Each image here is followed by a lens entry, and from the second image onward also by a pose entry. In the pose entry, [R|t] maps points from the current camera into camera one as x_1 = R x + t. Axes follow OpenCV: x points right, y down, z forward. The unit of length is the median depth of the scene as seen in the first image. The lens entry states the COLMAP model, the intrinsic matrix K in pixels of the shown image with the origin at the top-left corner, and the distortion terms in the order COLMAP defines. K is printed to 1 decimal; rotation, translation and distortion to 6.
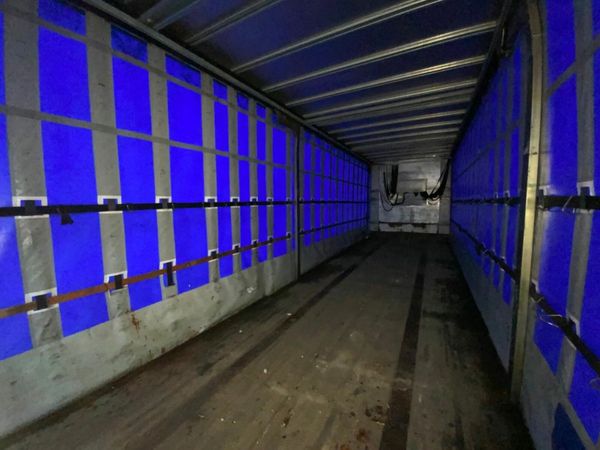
lens RADIAL K [[244.0, 0, 295.8], [0, 244.0, 225.0], [0, 0, 1]] dist [-0.002273, -0.001048]
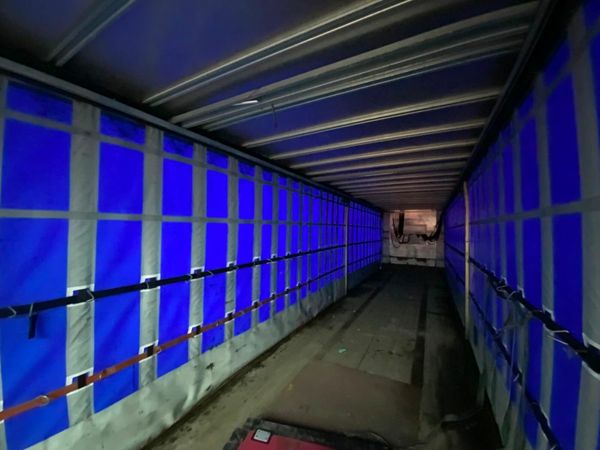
lens RADIAL K [[244.0, 0, 295.2], [0, 244.0, 223.3], [0, 0, 1]] dist [-0.002273, -0.001048]
pose [[0.999482, 0.032166, 0.000781, -0.187277], [-0.031858, 0.992745, -0.115946, -0.022429], [-0.004505, 0.115861, 0.993255, -0.336204]]
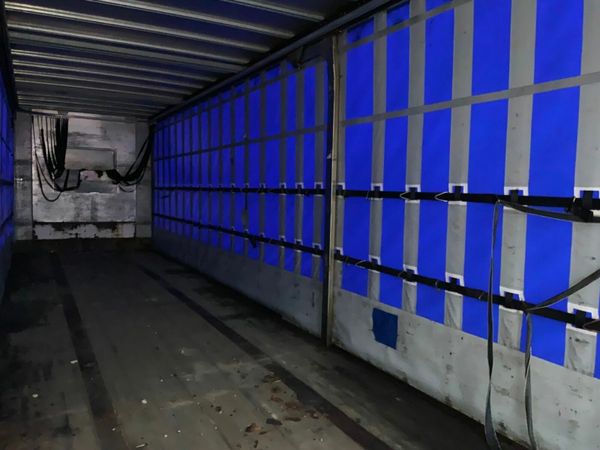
lens RADIAL K [[503.3, 0, 296.2], [0, 503.3, 225.9], [0, 0, 1]] dist [0.033277, -0.027135]
pose [[0.549303, -0.030903, 0.835051, -0.302611], [0.042321, 0.999062, 0.009133, 0.011290], [-0.834551, 0.030323, 0.550096, -0.079037]]
